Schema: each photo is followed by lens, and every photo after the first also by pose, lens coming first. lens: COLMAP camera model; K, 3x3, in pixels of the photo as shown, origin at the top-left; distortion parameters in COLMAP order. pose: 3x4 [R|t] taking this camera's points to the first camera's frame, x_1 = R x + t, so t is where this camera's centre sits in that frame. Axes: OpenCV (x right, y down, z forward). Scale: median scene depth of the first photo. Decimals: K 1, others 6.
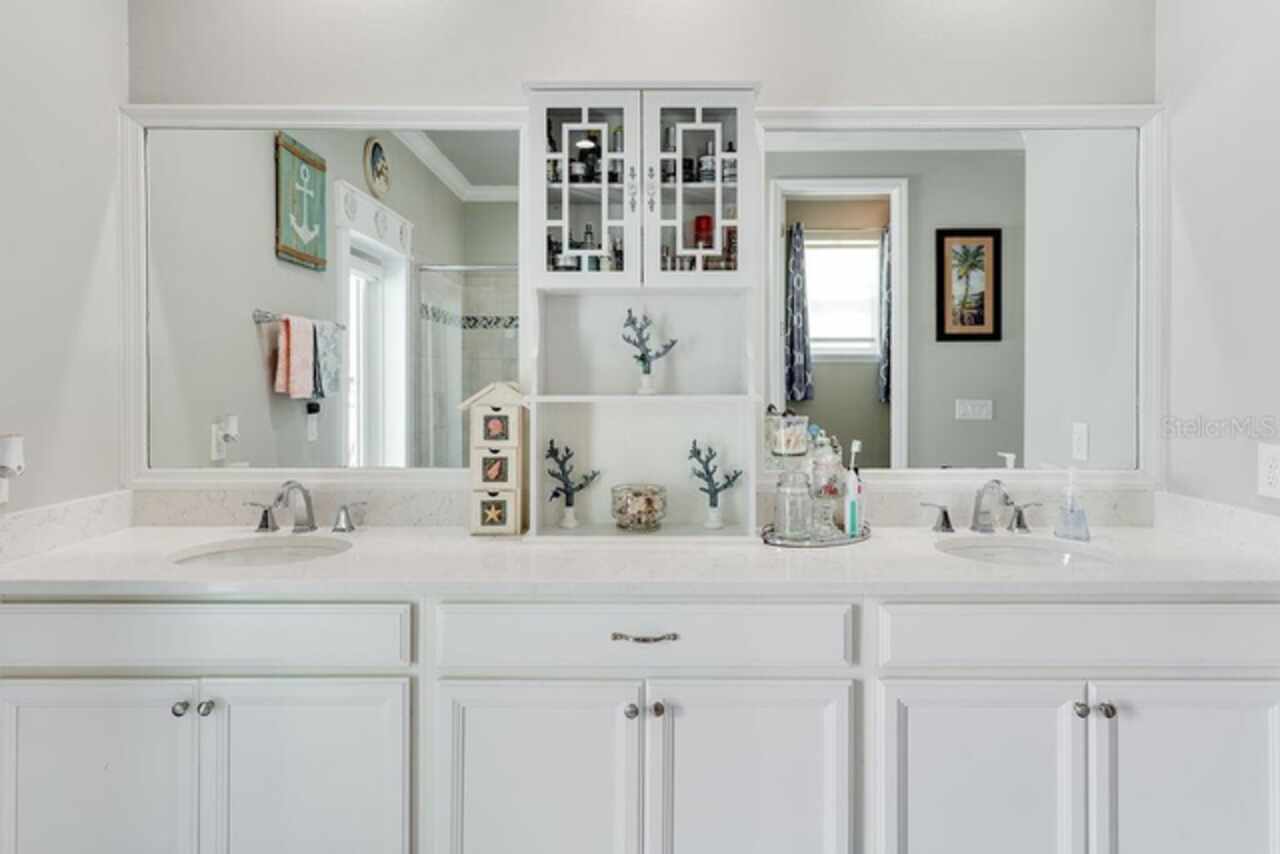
lens RADIAL K [[722.1, 0, 641.7], [0, 722.1, 382.7], [0, 0, 1]] dist [0.001226, -0.000441]
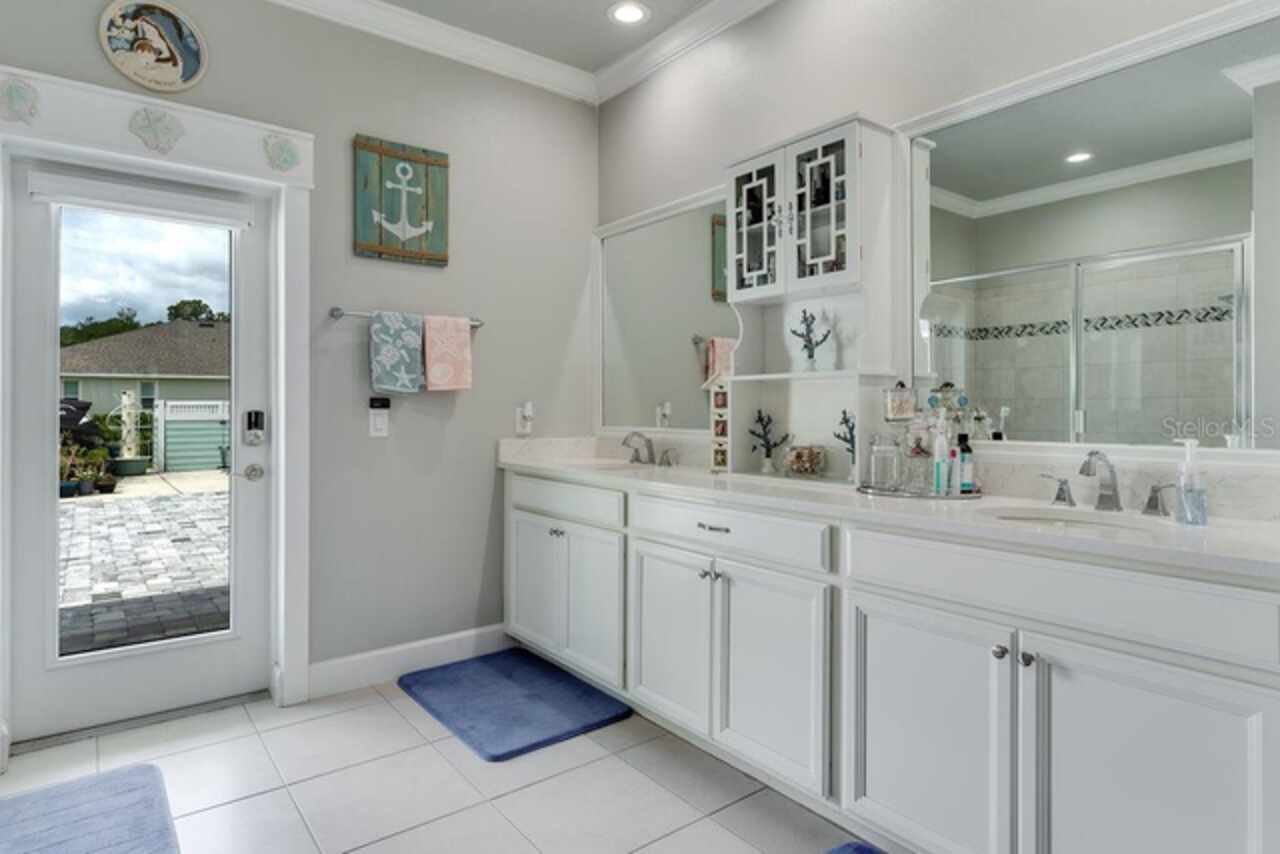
lens RADIAL K [[708.9, 0, 637.5], [0, 708.9, 409.0], [0, 0, 1]] dist [0.001854, -0.000942]
pose [[0.612653, 0.001108, -0.790351, 0.840960], [-0.002436, 0.999997, -0.000486, 0.081918], [0.790348, 0.002223, 0.612654, -0.025034]]
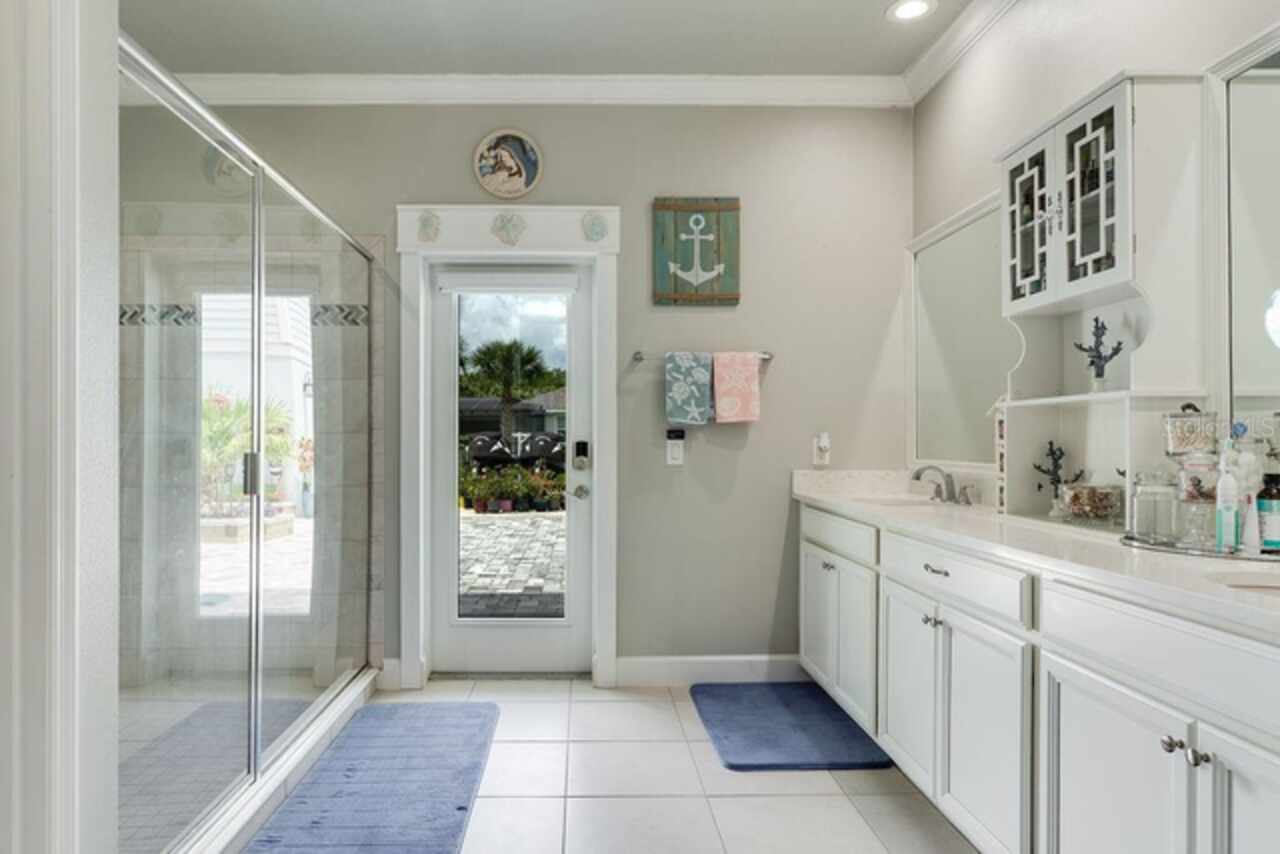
lens RADIAL K [[765.1, 0, 594.9], [0, 765.1, 439.5], [0, 0, 1]] dist [0.000372, -0.001284]
pose [[0.018442, 0.000253, -0.999830, 1.130912], [-0.003007, 0.999995, 0.000197, 0.082020], [0.999825, 0.003003, 0.018442, 0.252377]]
